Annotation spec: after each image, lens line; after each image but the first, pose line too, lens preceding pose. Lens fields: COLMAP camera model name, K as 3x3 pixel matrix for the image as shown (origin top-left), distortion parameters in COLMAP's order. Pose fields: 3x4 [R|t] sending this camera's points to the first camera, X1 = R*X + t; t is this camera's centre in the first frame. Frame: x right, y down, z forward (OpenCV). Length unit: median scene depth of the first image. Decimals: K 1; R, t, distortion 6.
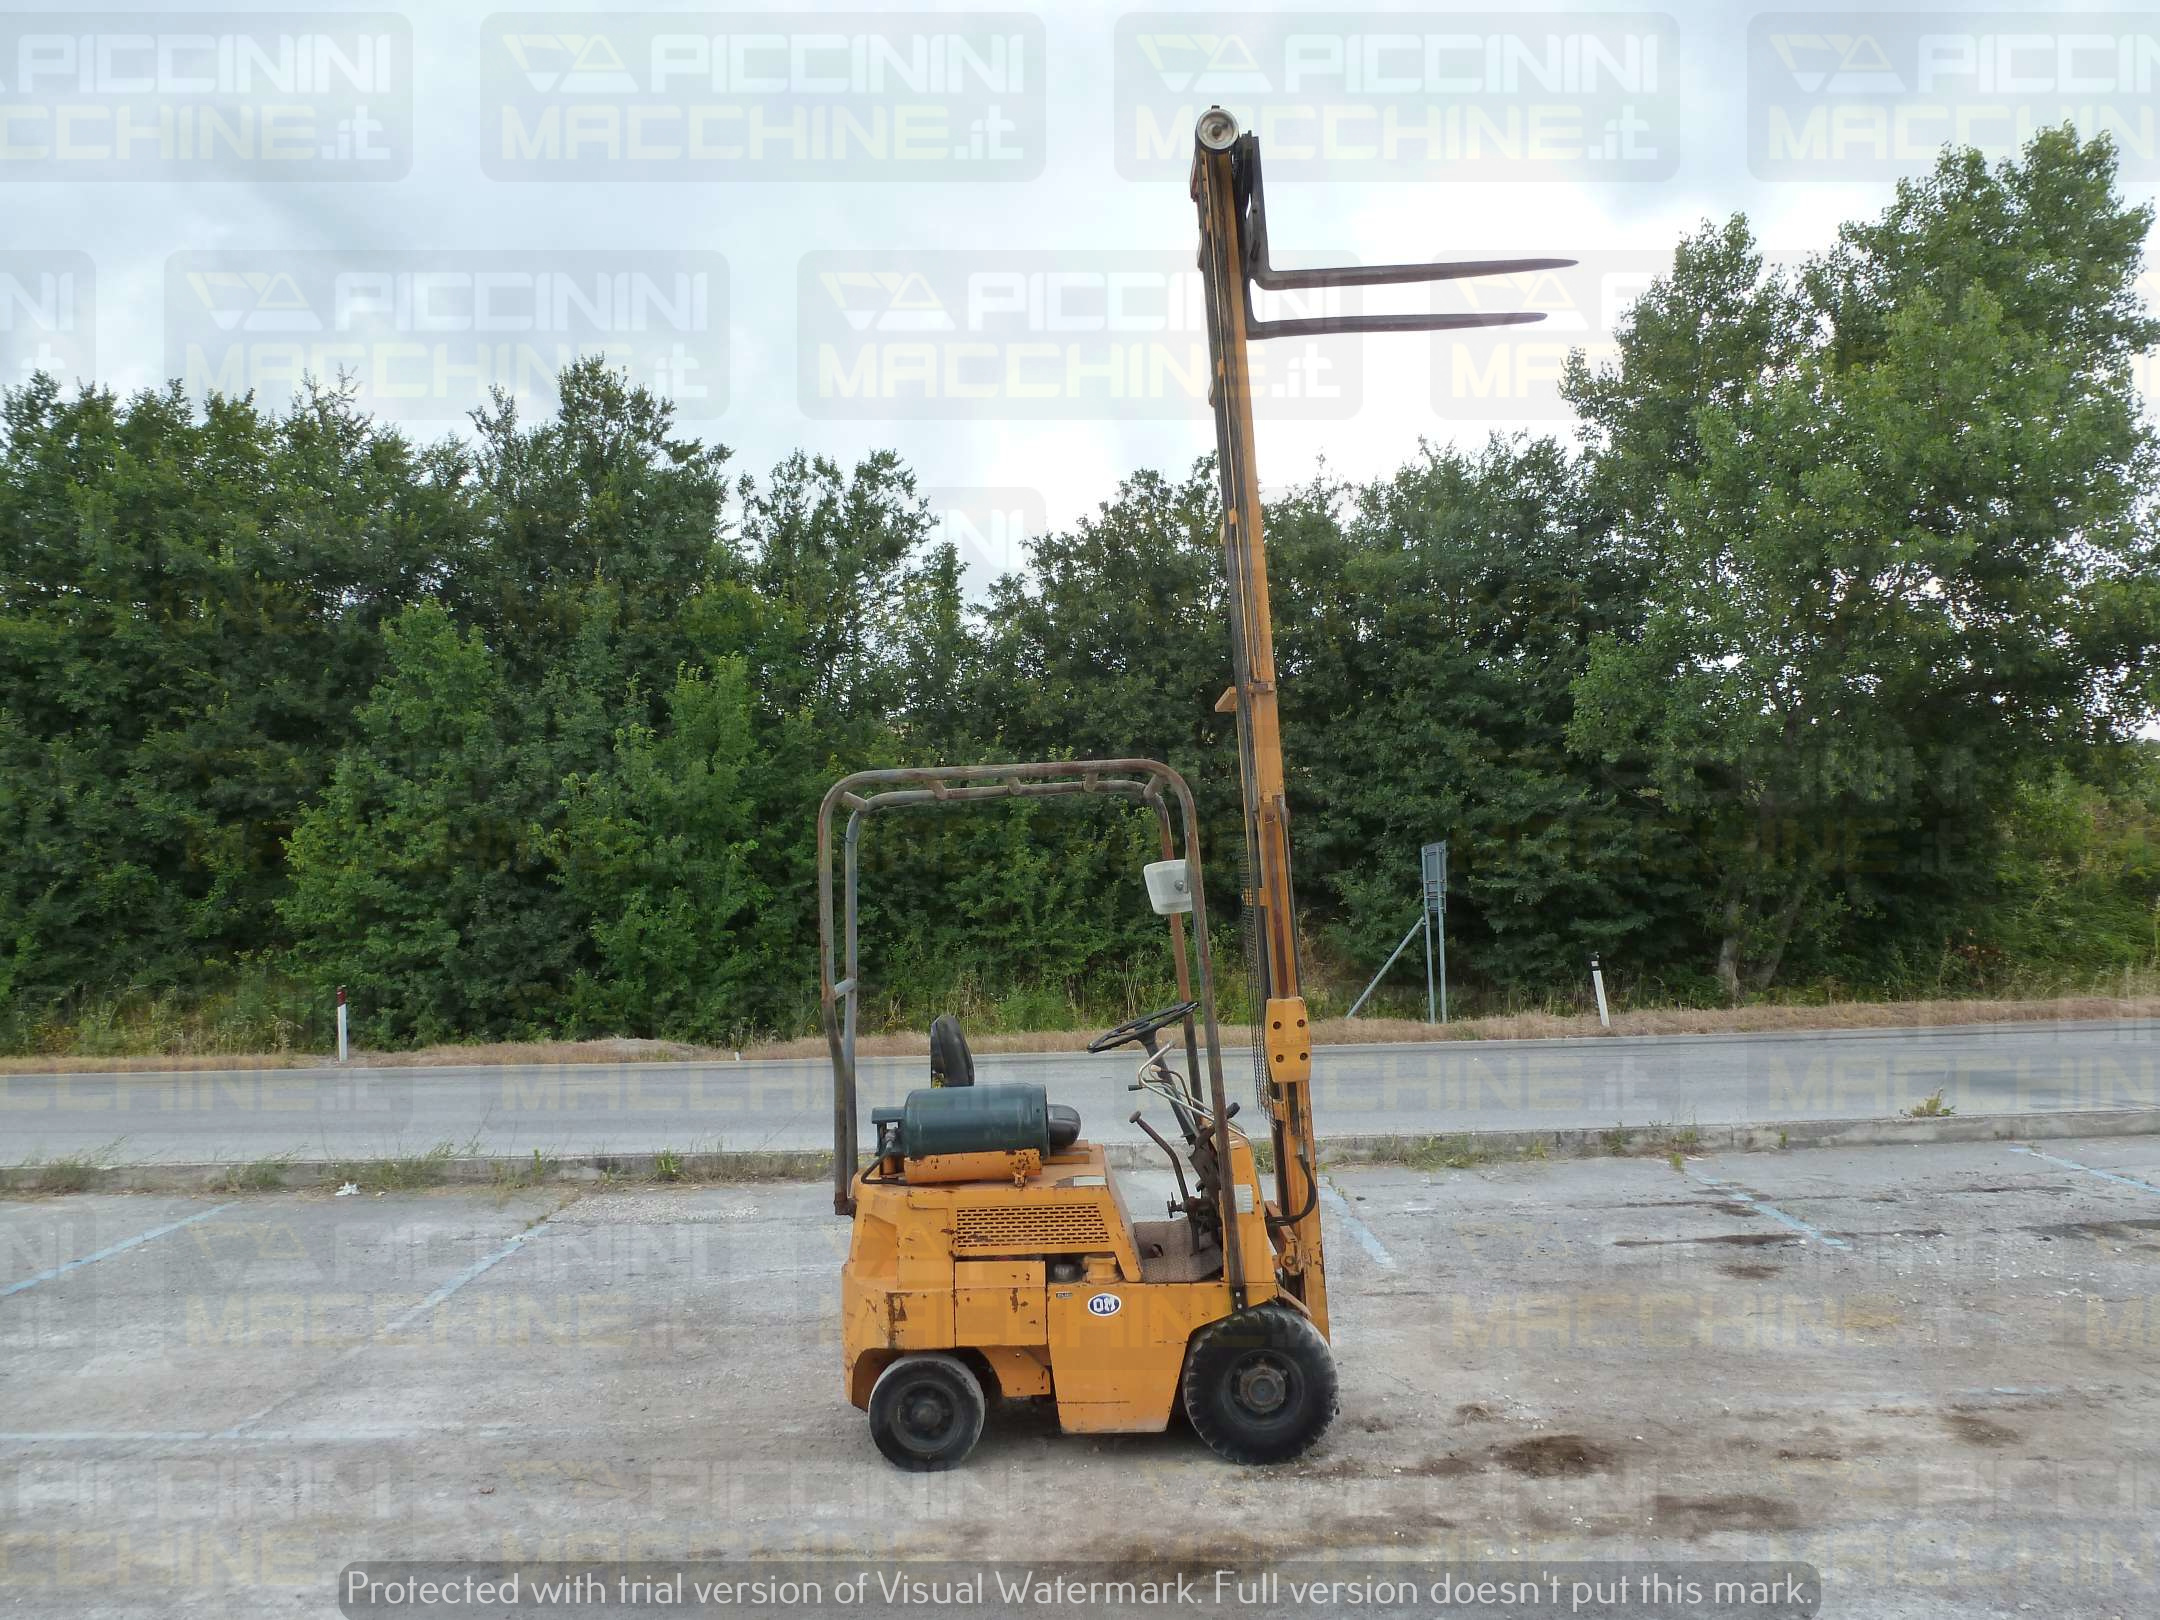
lens RADIAL K [[1551.9, 0, 1085.7], [0, 1551.9, 811.2], [0, 0, 1]] dist [-0.072811, 0.040490]
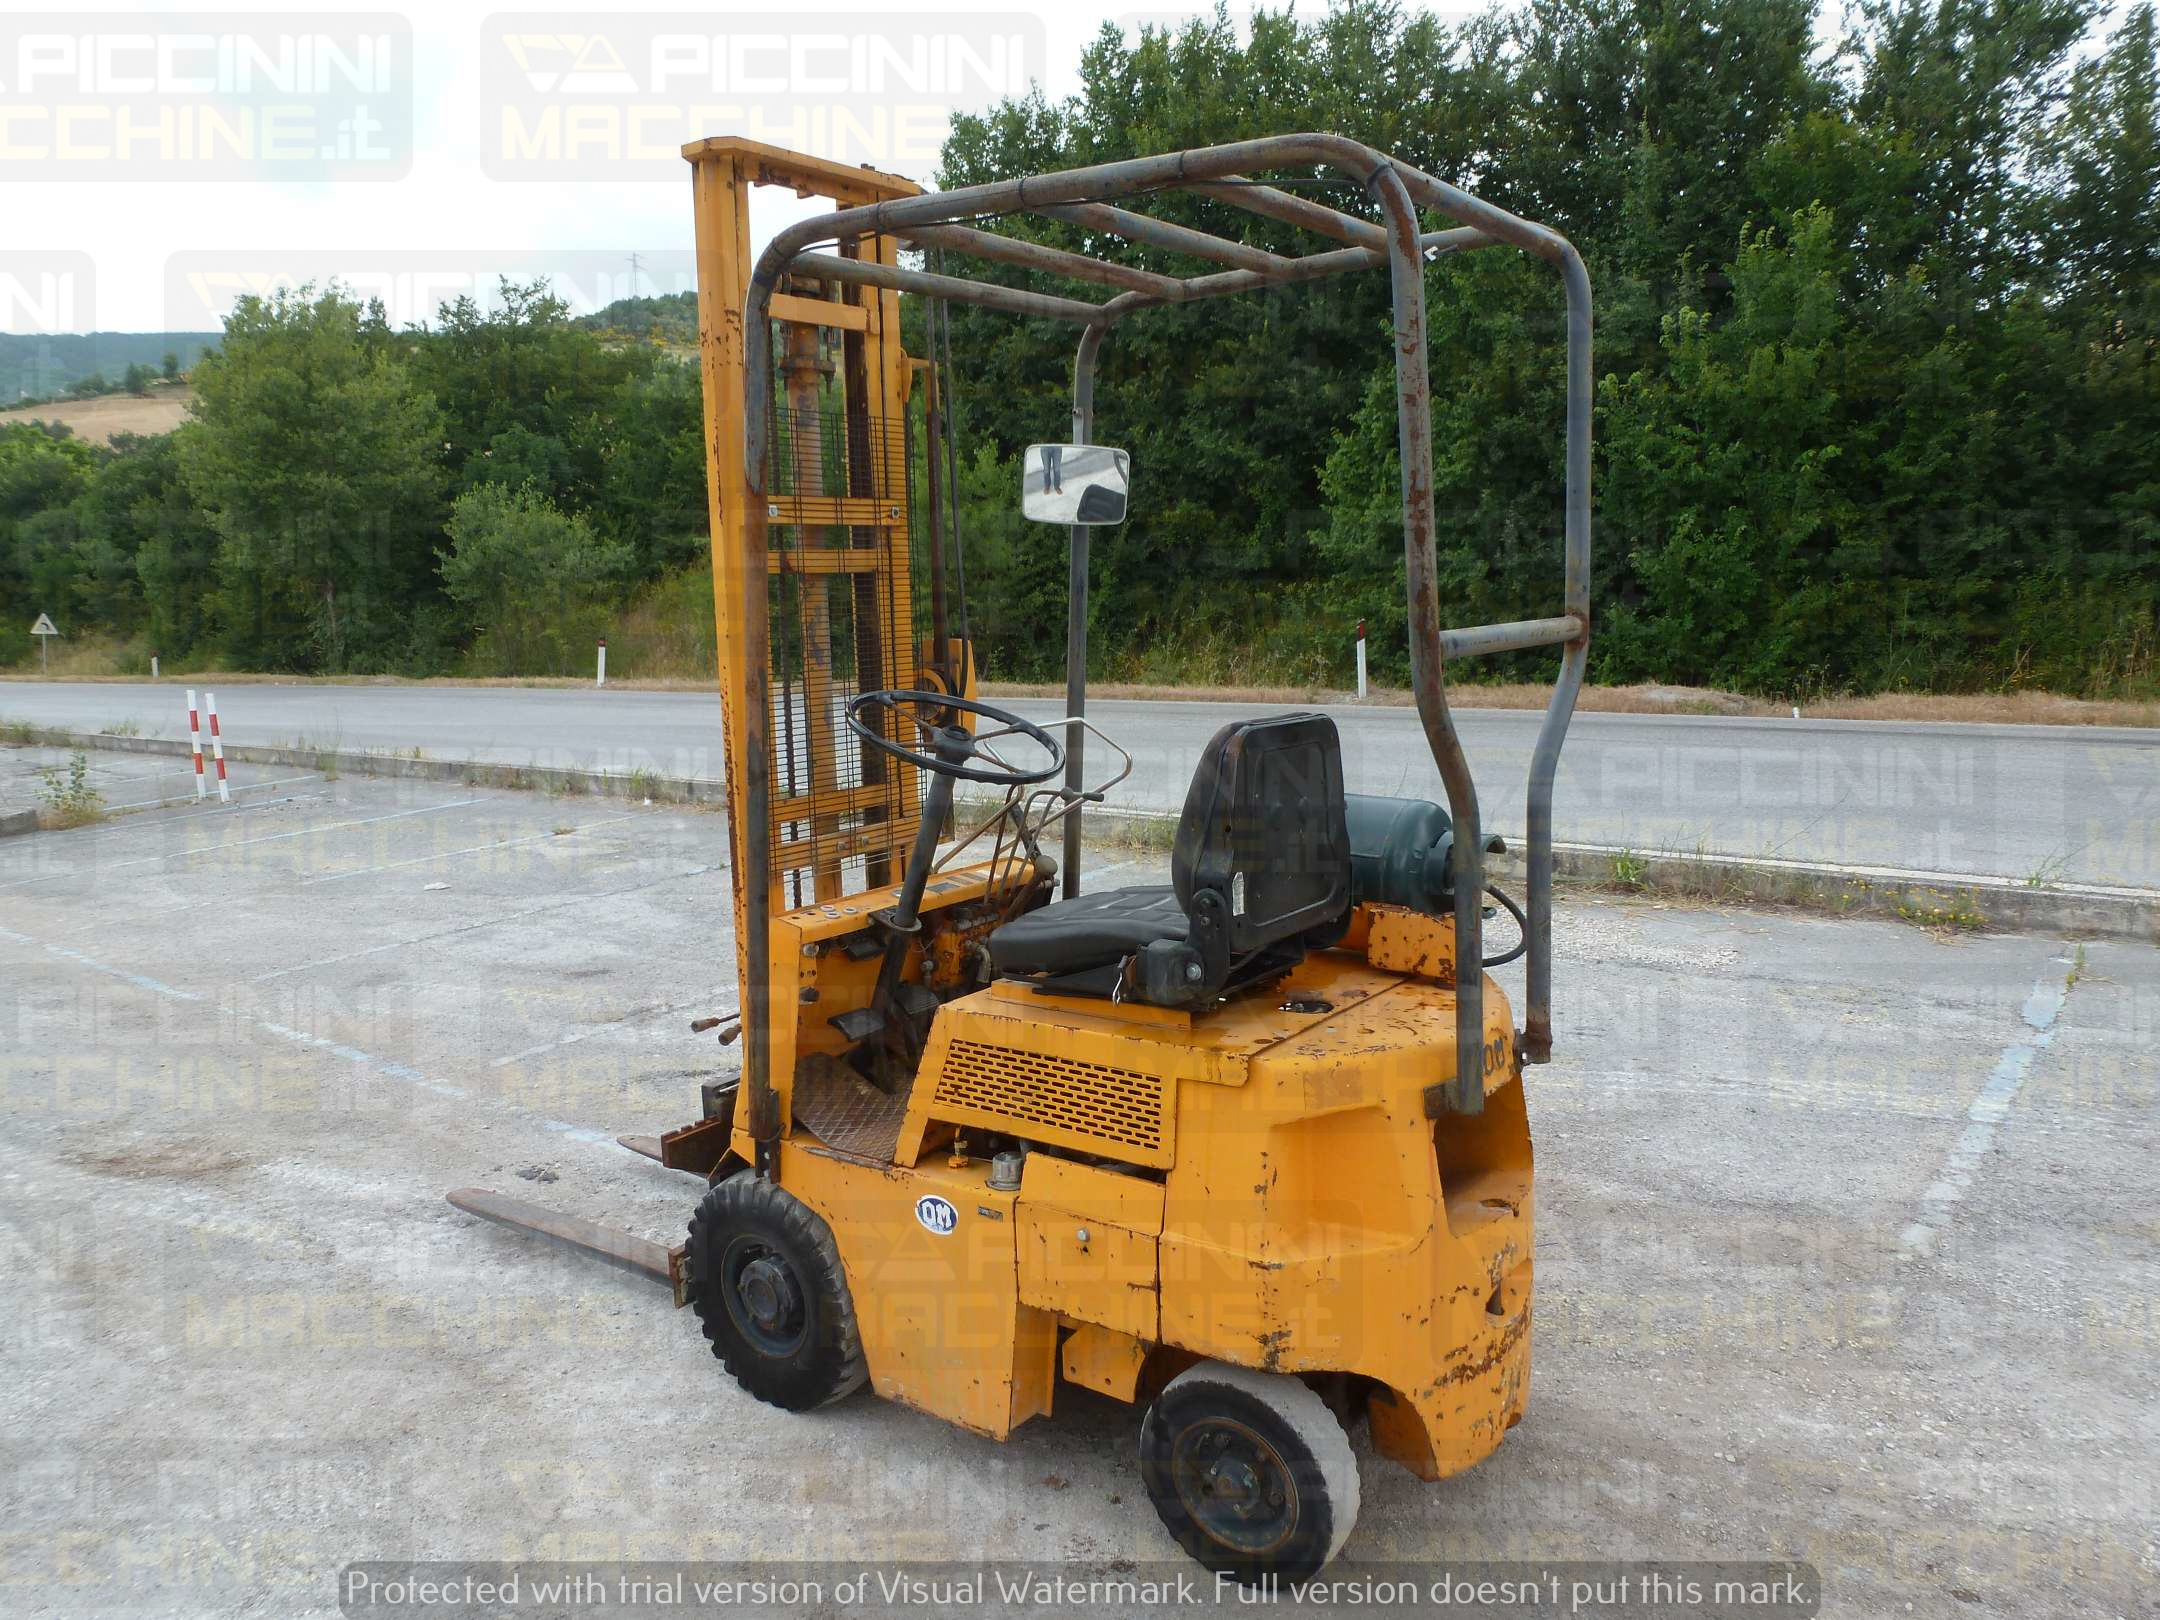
lens RADIAL K [[1551.9, 0, 1085.7], [0, 1551.9, 811.2], [0, 0, 1]] dist [-0.072811, 0.040490]
pose [[0.776382, 0.090475, -0.623735, -0.006754], [0.057994, 0.975189, 0.213641, 0.012519], [0.627589, -0.202040, 0.751873, 0.122487]]
